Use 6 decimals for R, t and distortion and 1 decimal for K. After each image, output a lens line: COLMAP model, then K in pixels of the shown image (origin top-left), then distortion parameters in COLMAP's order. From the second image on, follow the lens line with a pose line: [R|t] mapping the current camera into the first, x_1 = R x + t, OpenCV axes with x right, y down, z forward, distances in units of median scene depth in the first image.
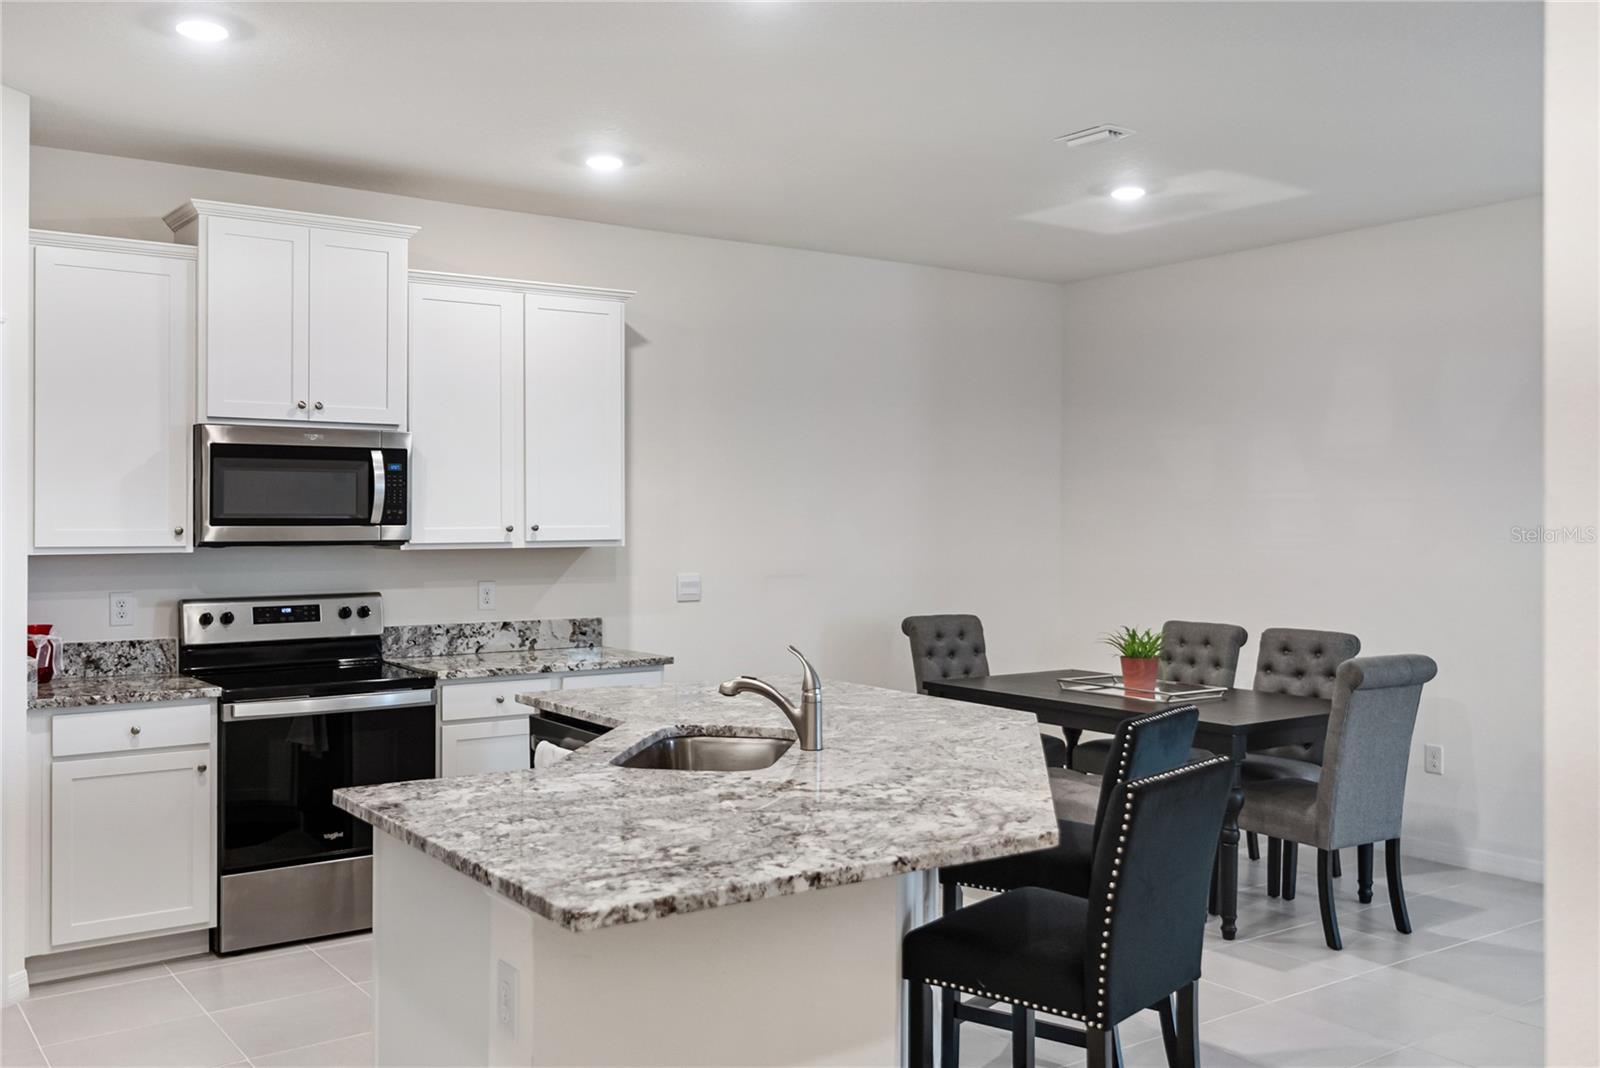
lens RADIAL K [[1419.4, 0, 794.8], [0, 1419.4, 527.8], [0, 0, 1]] dist [0.015567, -0.023056]
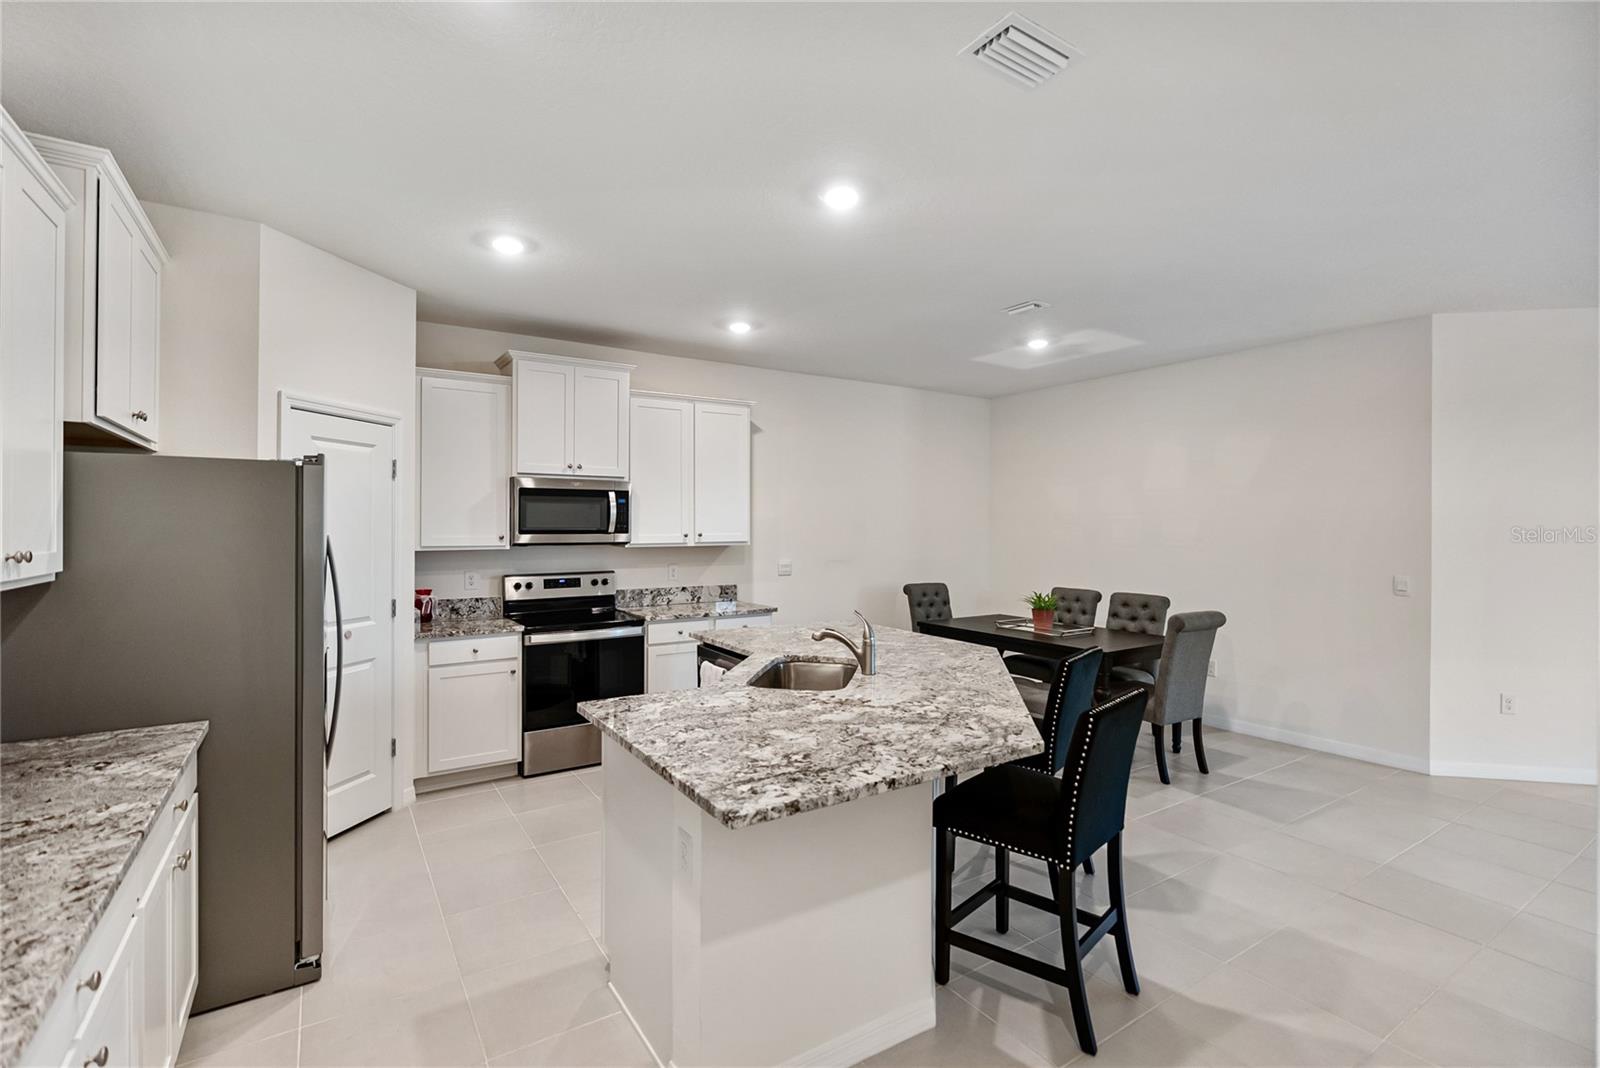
lens RADIAL K [[728.2, 0, 801.3], [0, 728.2, 533.7], [0, 0, 1]] dist [-0.001073, 0.000318]
pose [[0.999159, 0.001841, -0.040953, -0.020295], [-0.001663, 0.999989, 0.004363, -0.006219], [0.040961, -0.004292, 0.999152, 0.100778]]
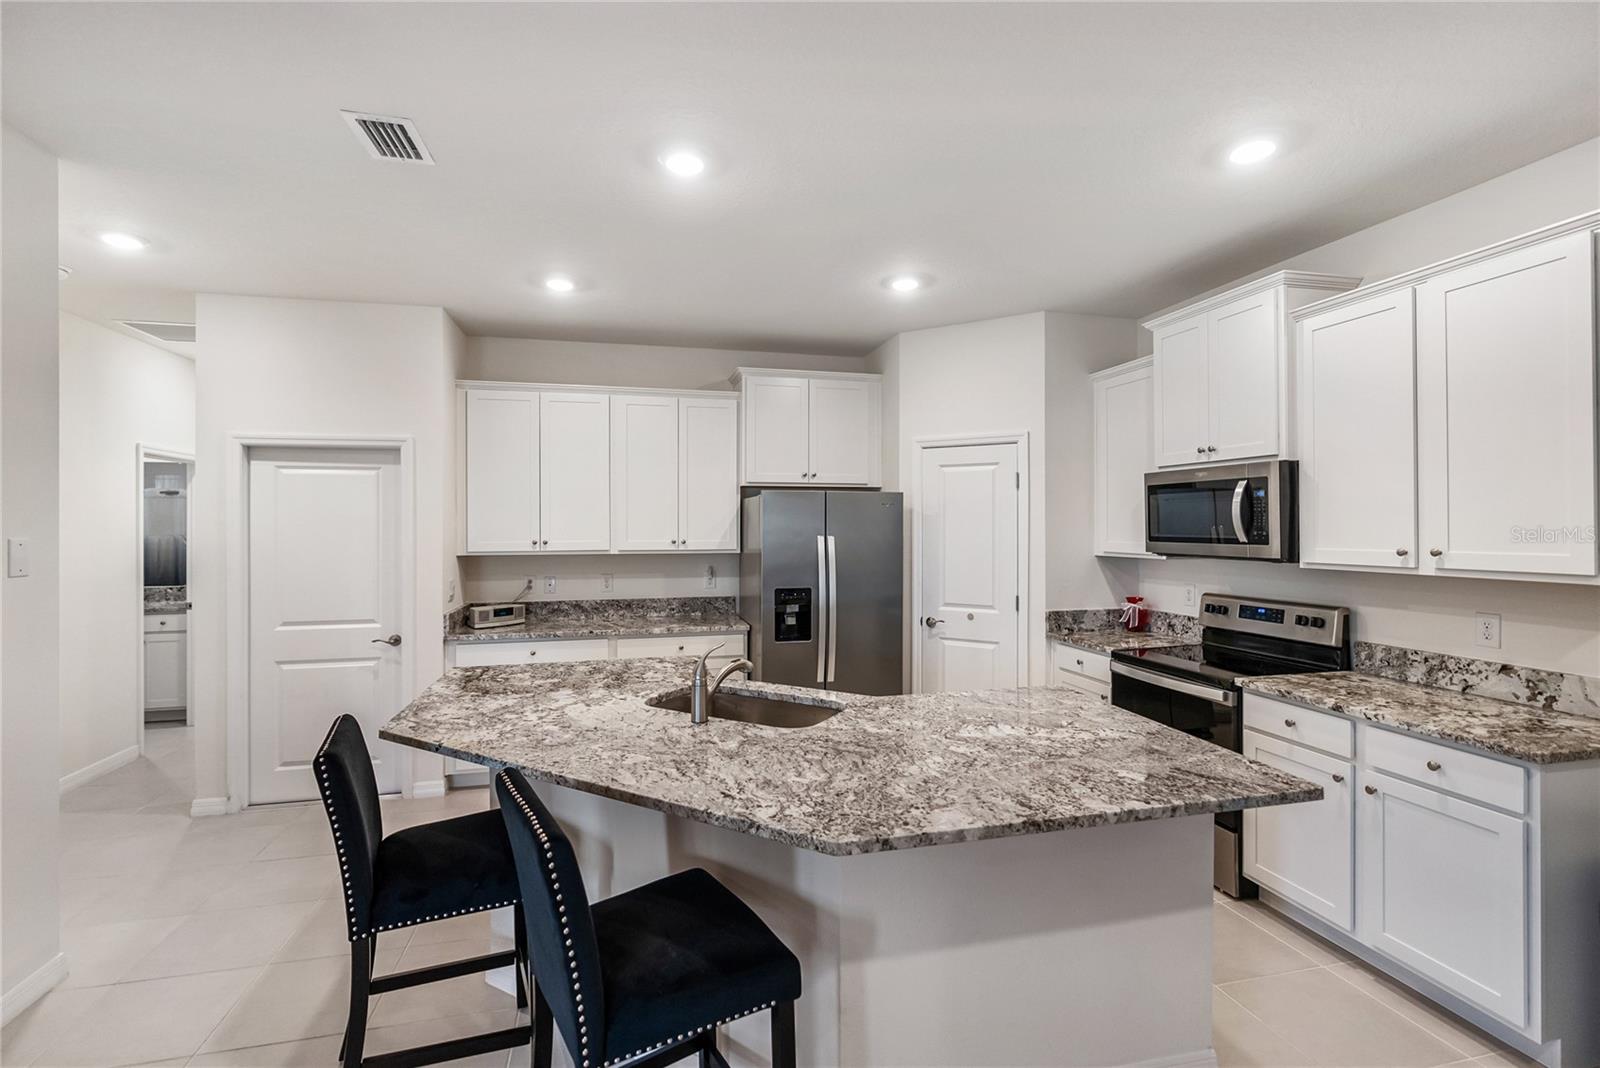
lens RADIAL K [[728.2, 0, 795.1], [0, 728.2, 525.5], [0, 0, 1]] dist [-0.001073, 0.000318]
pose [[-0.382307, 0.002298, -0.924032, 0.403923], [-0.002307, 0.999991, 0.003441, -0.018647], [0.924032, 0.003448, -0.382299, 0.897976]]
